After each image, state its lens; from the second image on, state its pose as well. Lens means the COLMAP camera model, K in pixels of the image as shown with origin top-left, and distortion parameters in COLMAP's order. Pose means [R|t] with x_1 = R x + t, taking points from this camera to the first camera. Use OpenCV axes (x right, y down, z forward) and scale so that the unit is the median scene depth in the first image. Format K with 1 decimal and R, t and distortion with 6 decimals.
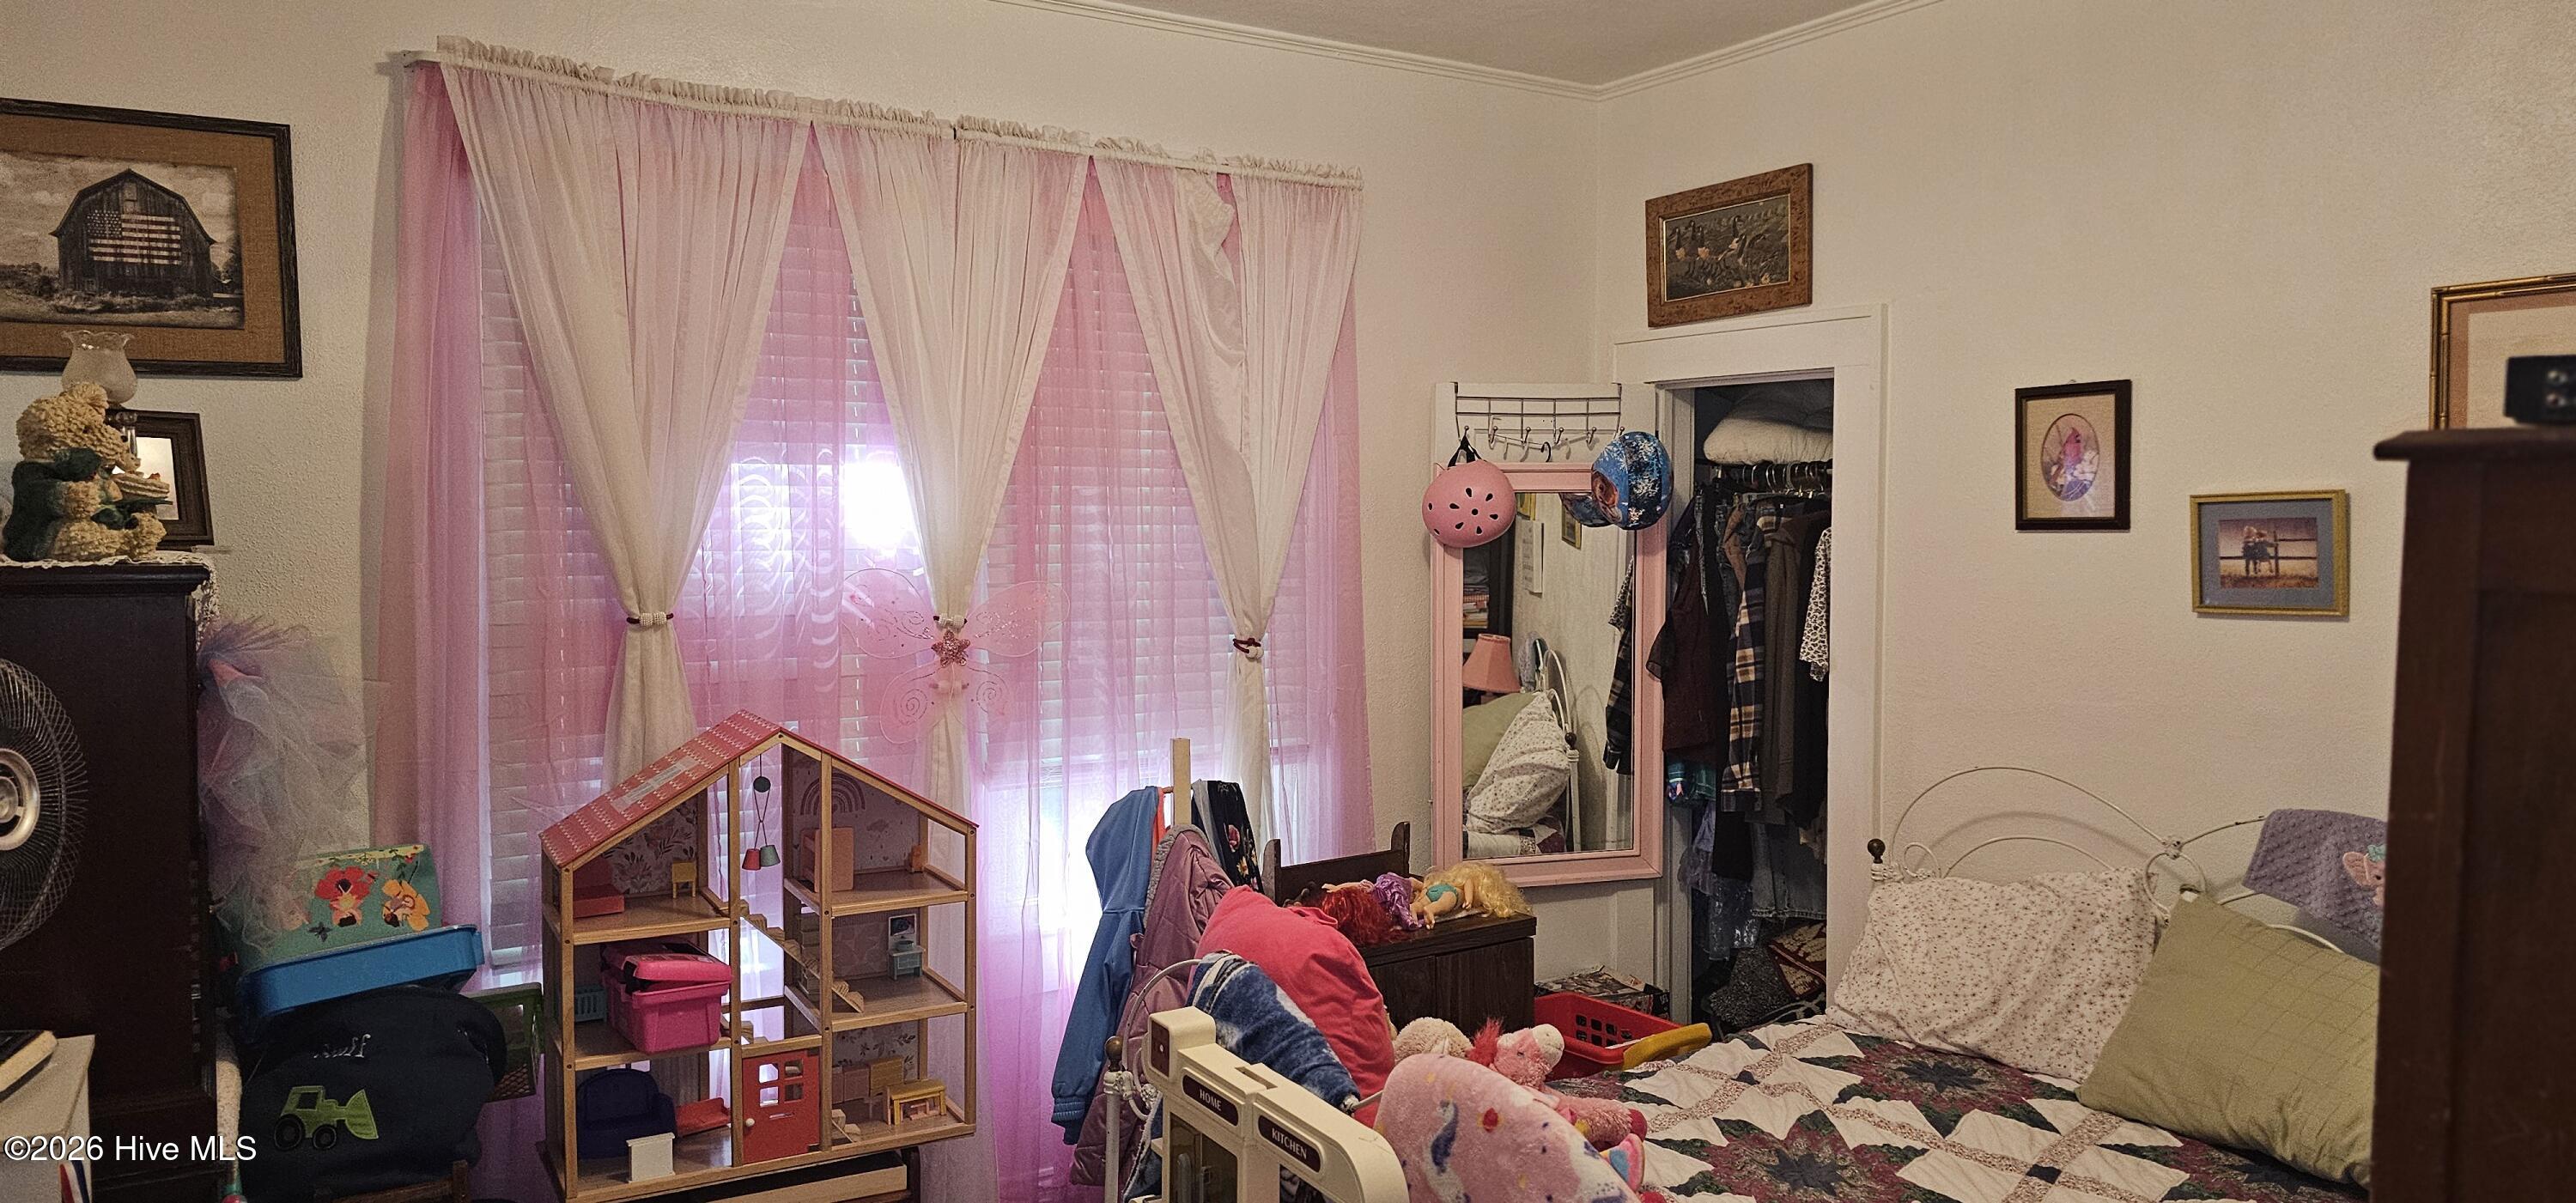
lens RADIAL K [[1681.5, 0, 1285.3], [0, 1681.5, 585.3], [0, 0, 1]] dist [0.004063, -0.000878]
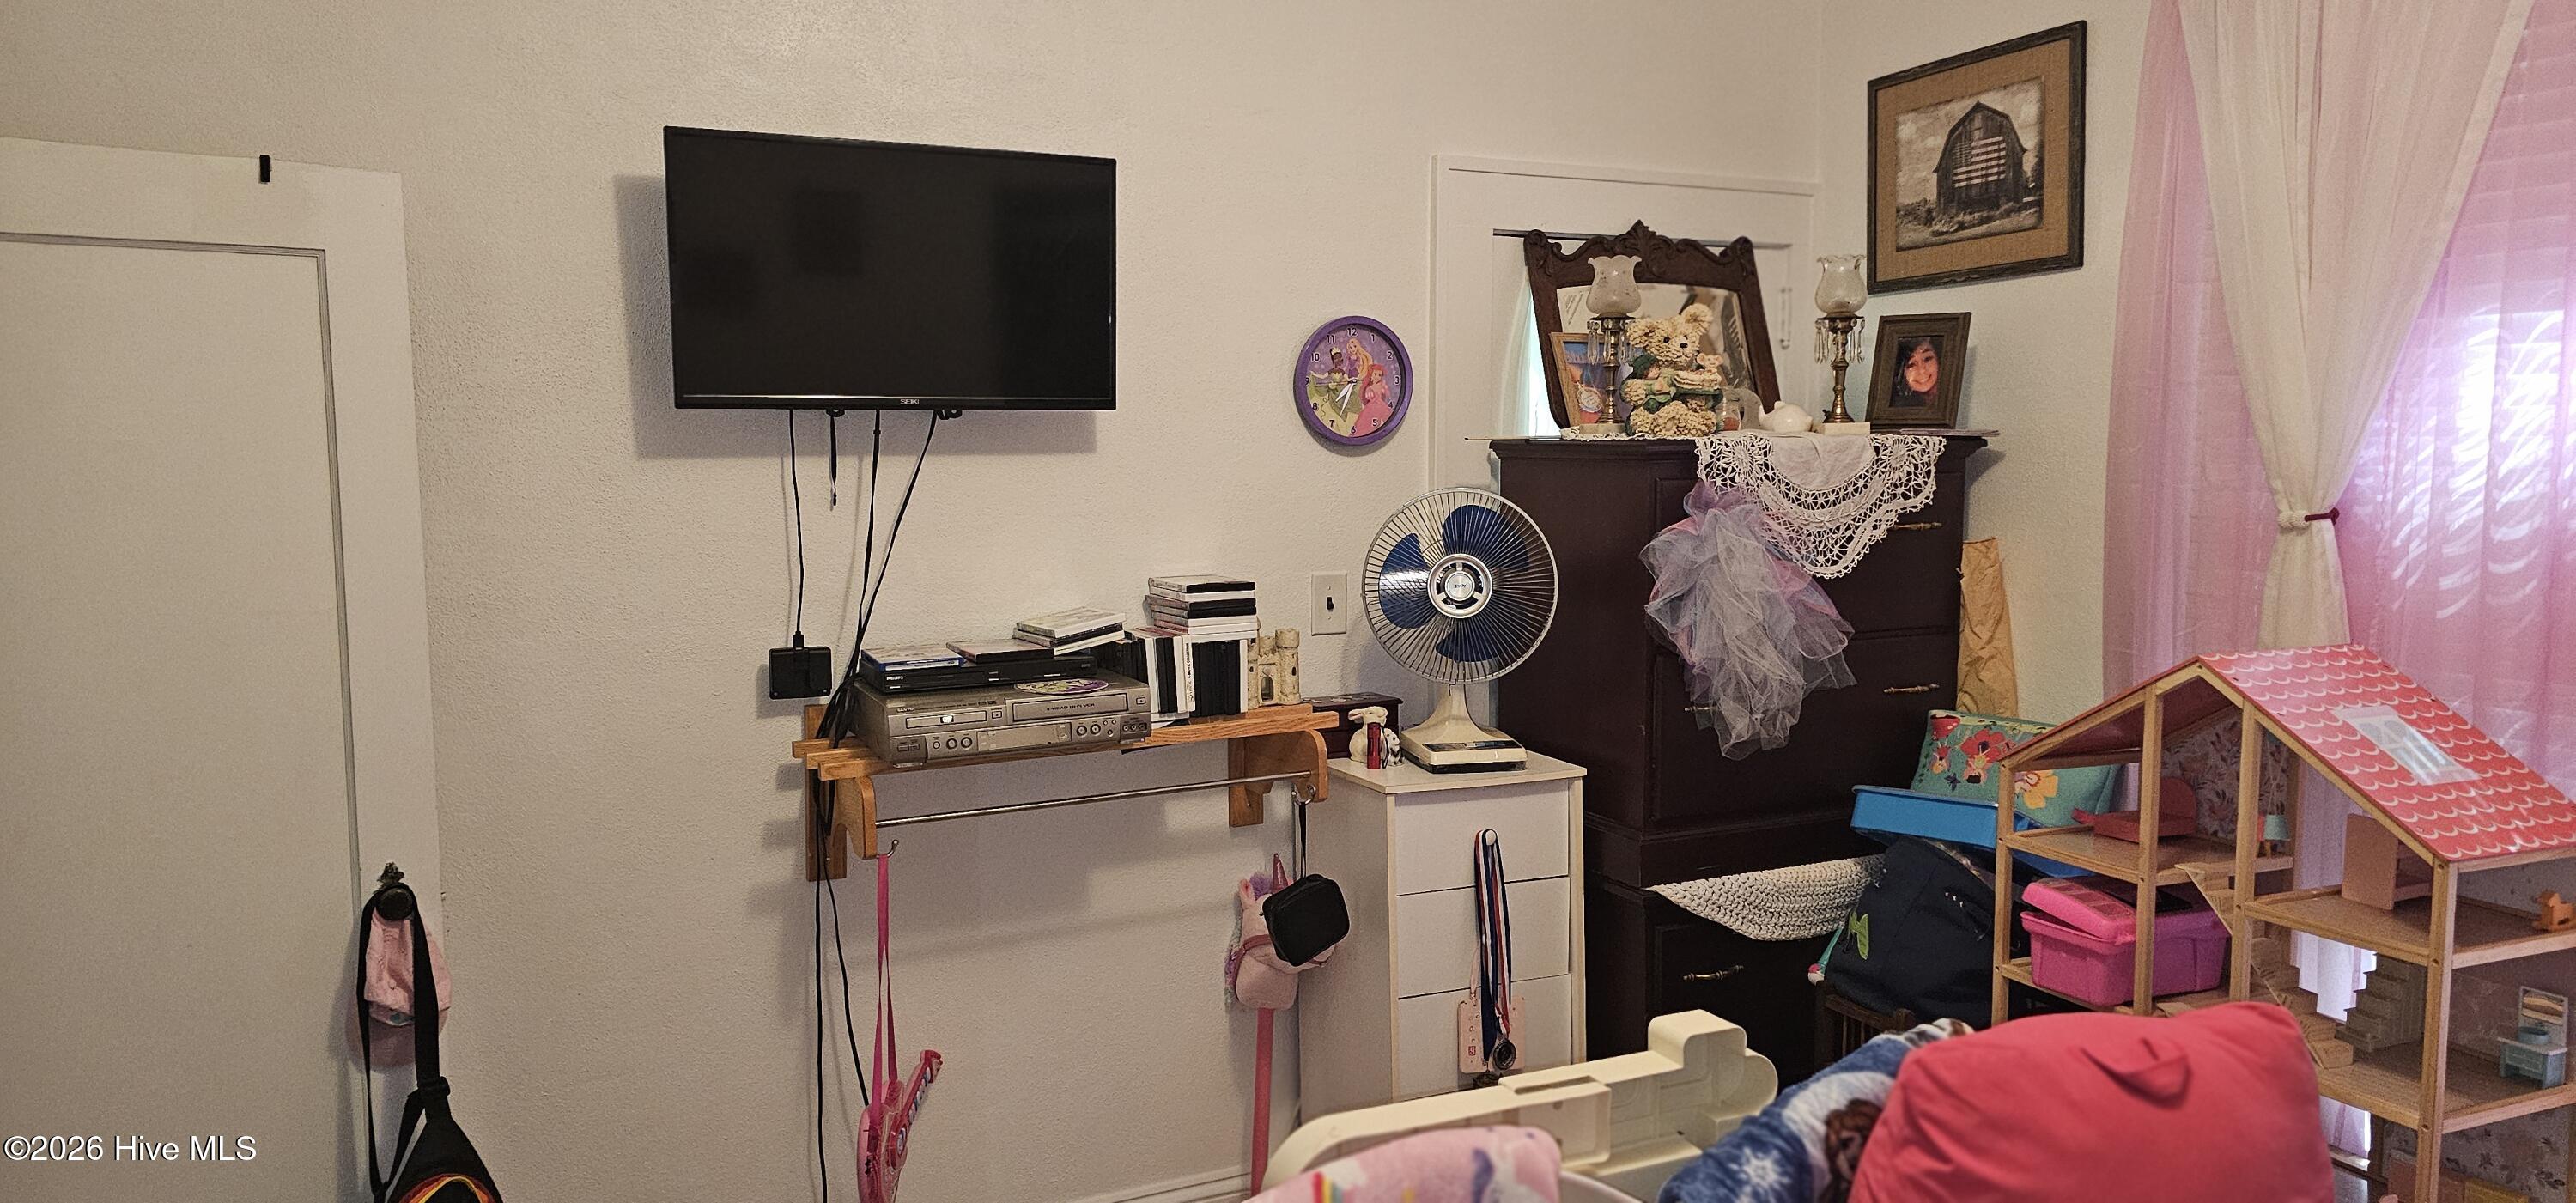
lens RADIAL K [[1681.5, 0, 1286.9], [0, 1681.5, 605.0], [0, 0, 1]] dist [0.004063, -0.000878]
pose [[-0.105215, 0.100486, -0.989359, 0.530994], [-0.032228, 0.994015, 0.104387, -0.009182], [0.993927, 0.042868, -0.101347, 0.652425]]
